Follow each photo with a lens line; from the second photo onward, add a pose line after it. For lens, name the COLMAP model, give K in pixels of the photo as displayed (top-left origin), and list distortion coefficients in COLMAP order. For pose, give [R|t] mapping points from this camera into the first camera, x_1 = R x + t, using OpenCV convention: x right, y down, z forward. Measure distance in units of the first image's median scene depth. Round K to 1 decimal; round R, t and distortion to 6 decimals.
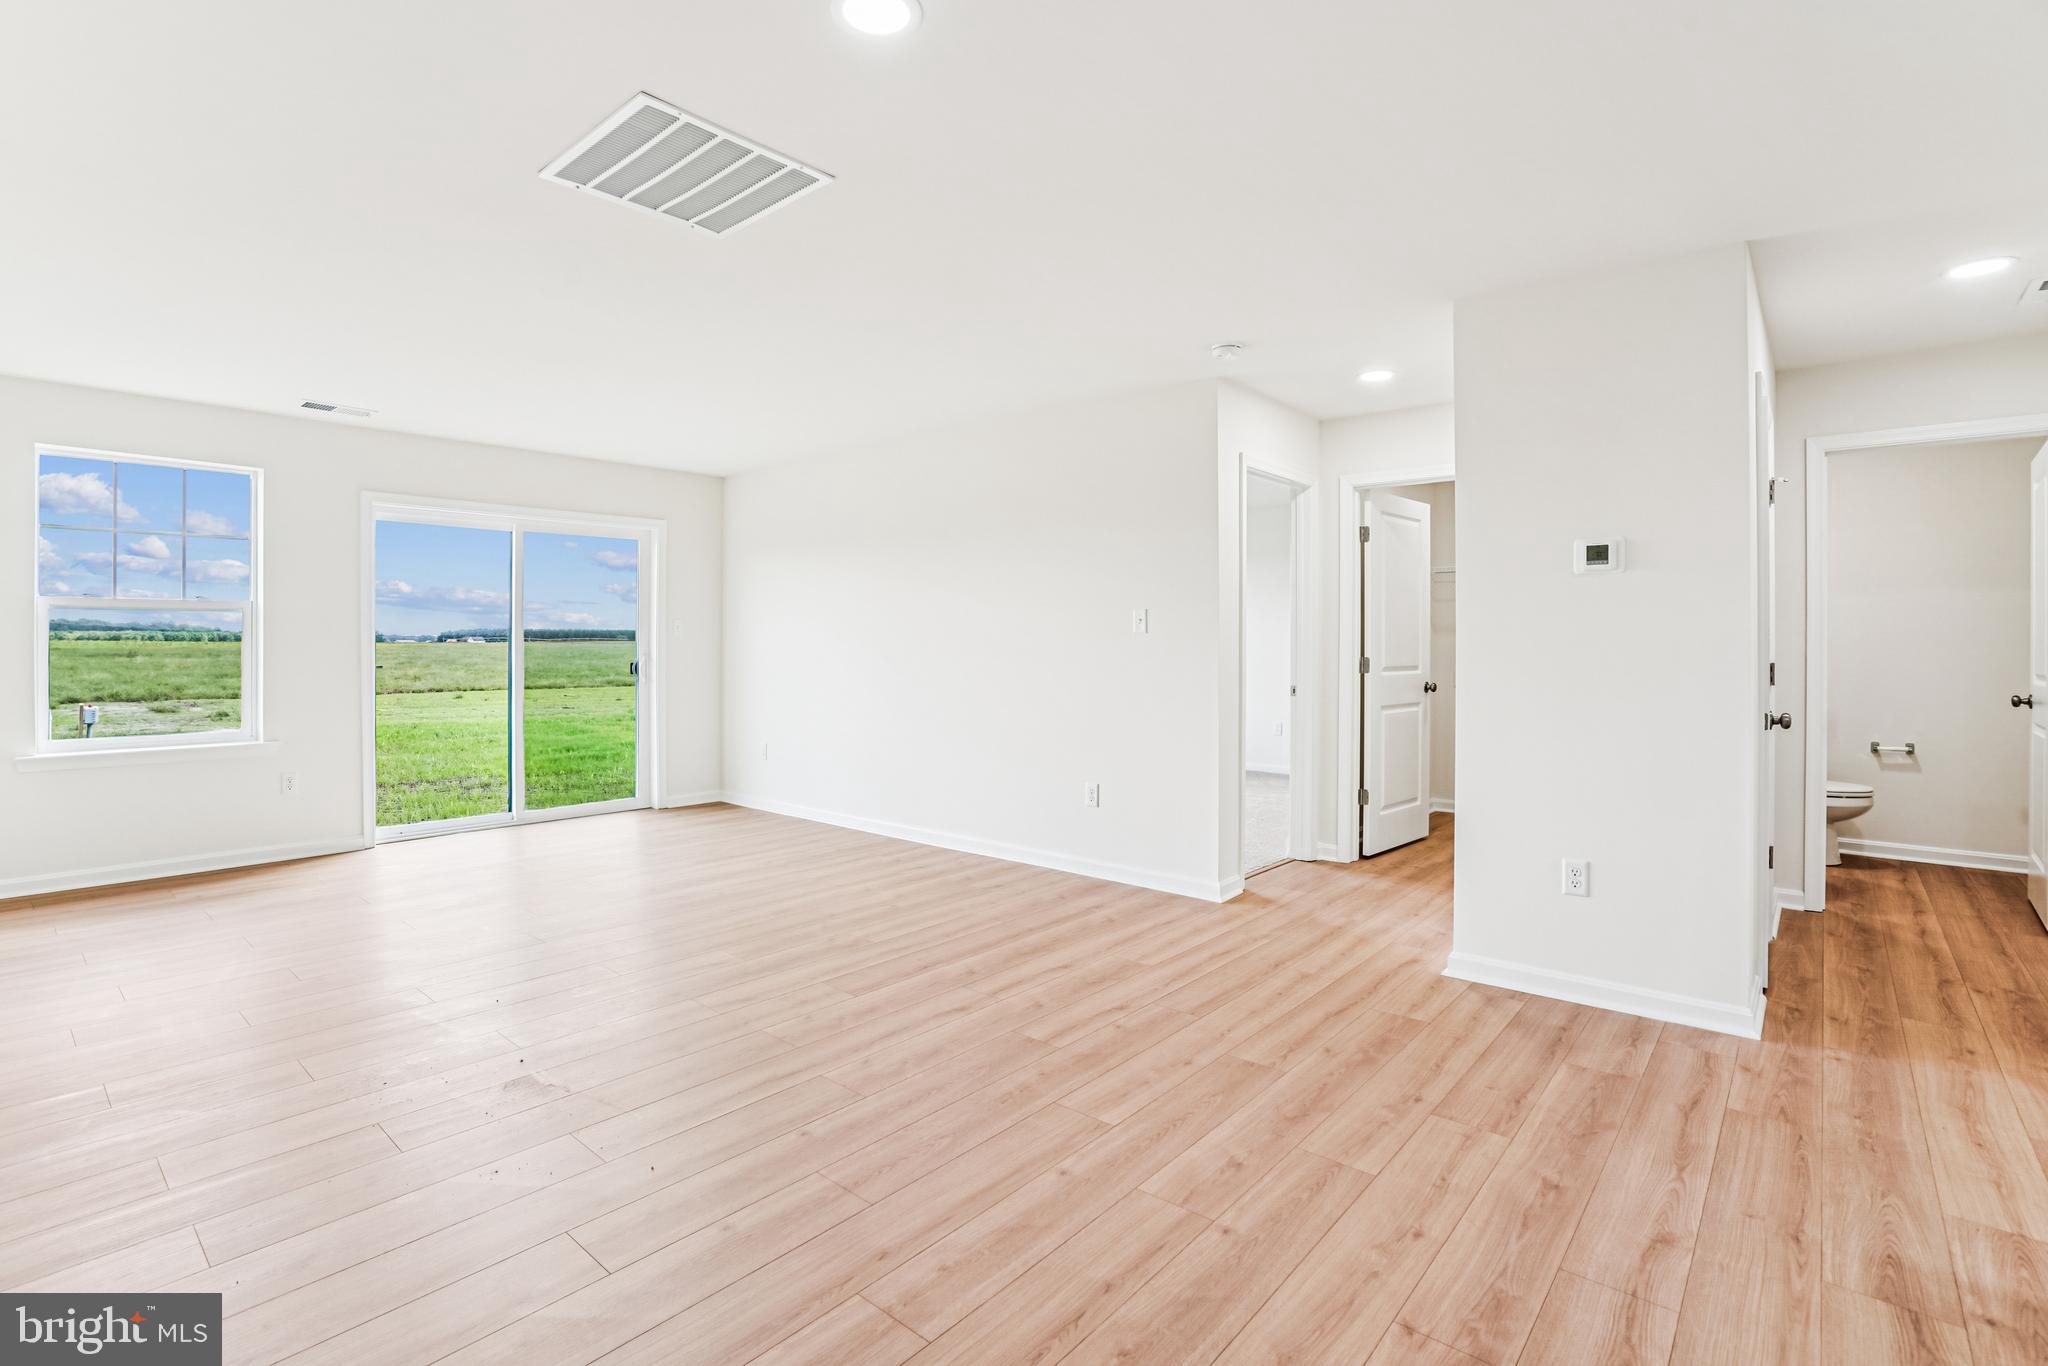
lens RADIAL K [[950.0, 0, 1048.3], [0, 950.0, 647.0], [0, 0, 1]] dist [-0.036348, 0.014733]
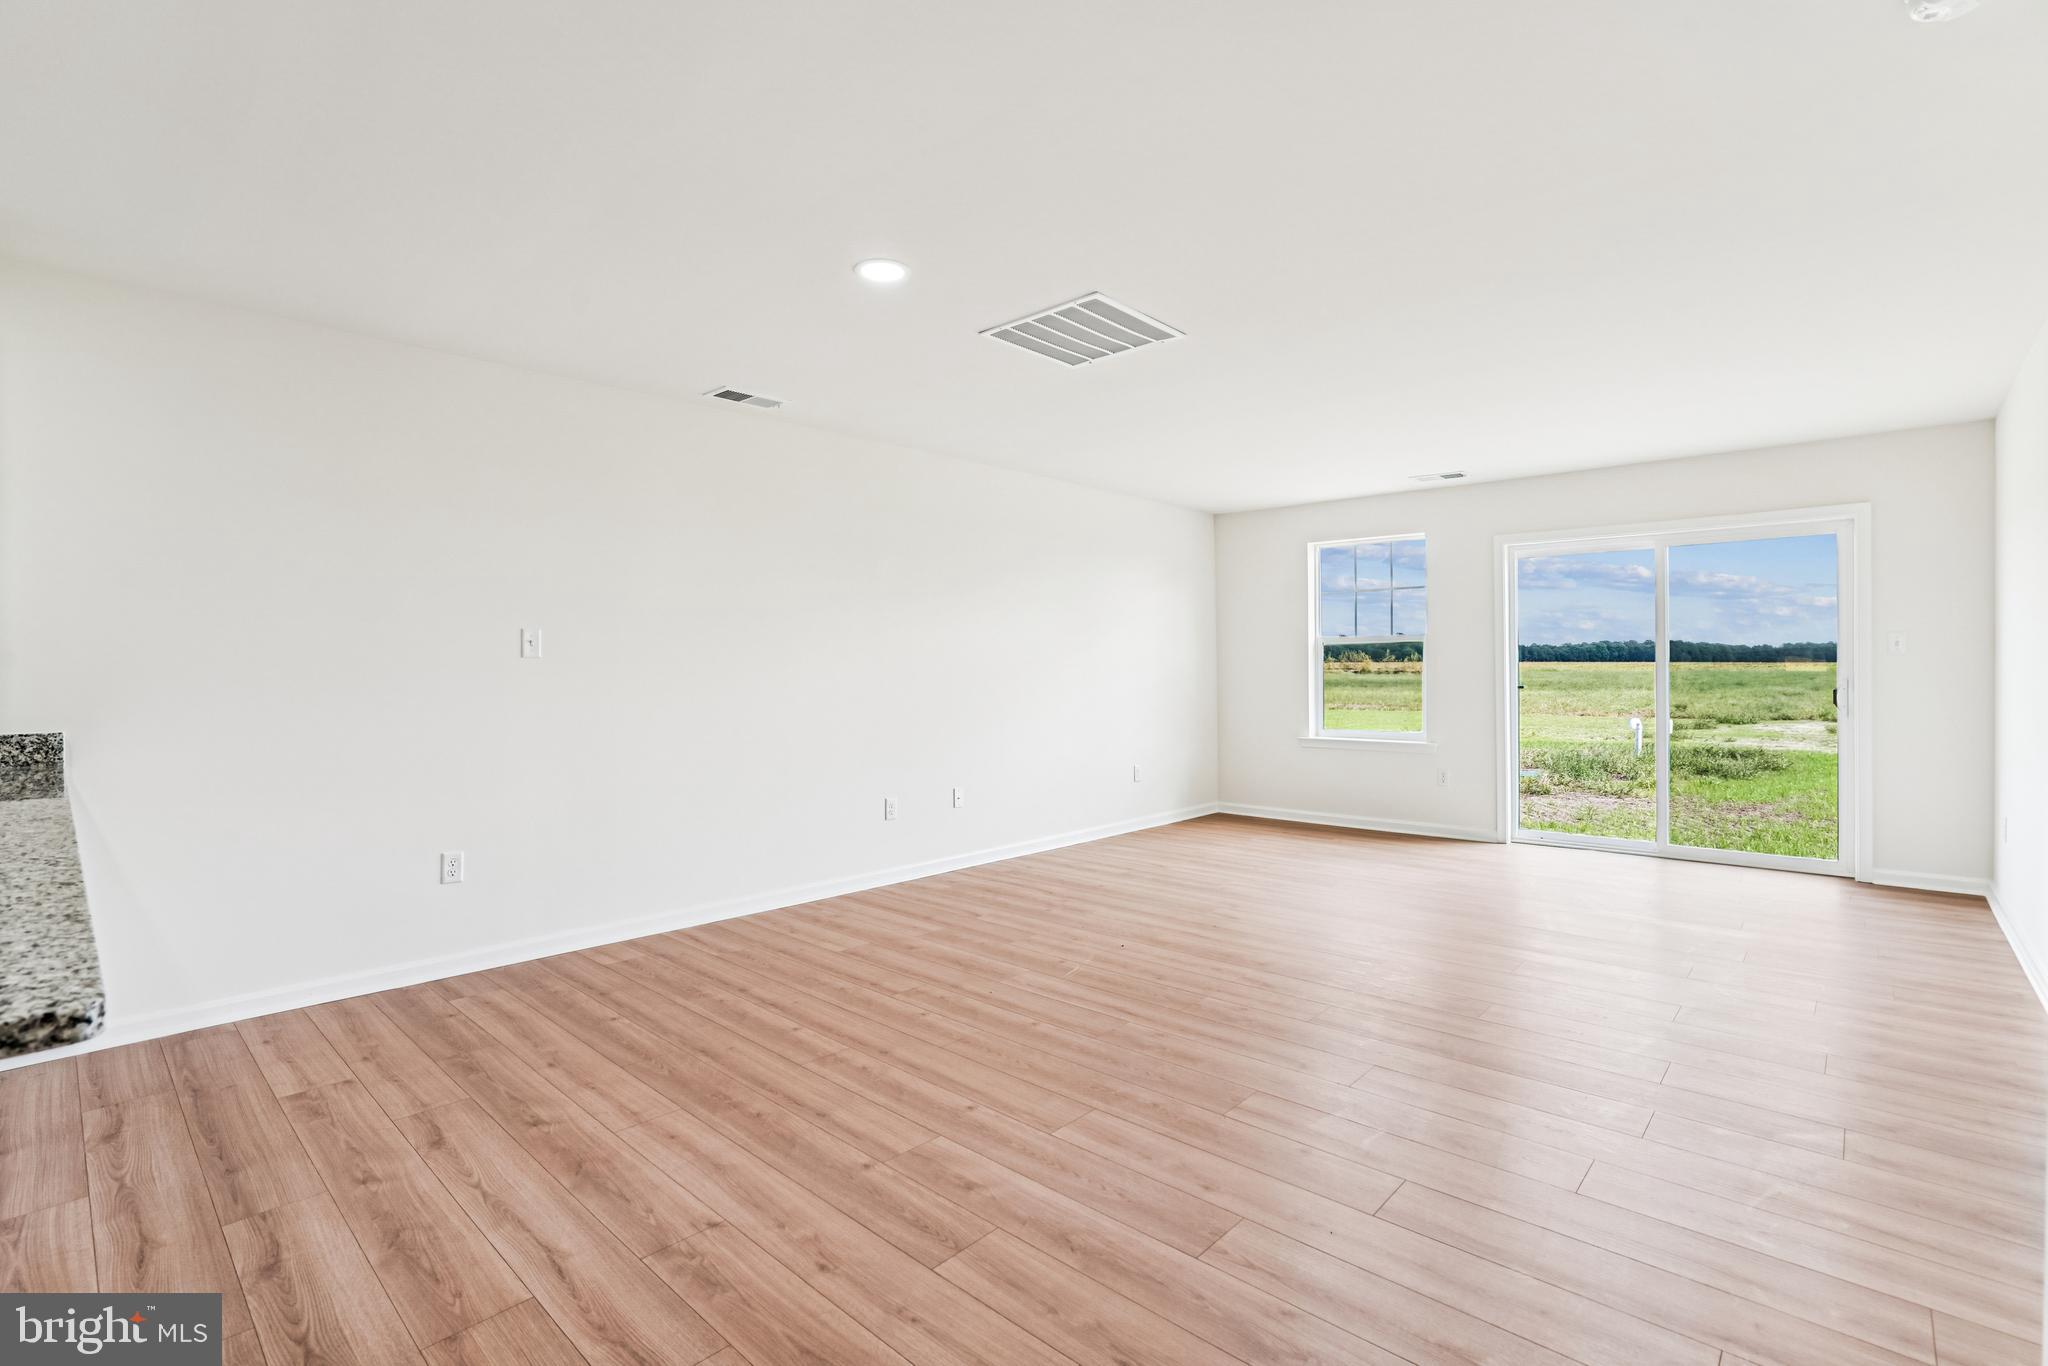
lens RADIAL K [[950.0, 0, 979.3], [0, 950.0, 681.8], [0, 0, 1]] dist [-0.036348, 0.014733]
pose [[-0.082356, 0.004891, -0.996591, 1.044700], [0.008034, 0.999959, 0.004244, 0.008527], [0.996571, -0.007658, -0.082392, 0.959799]]
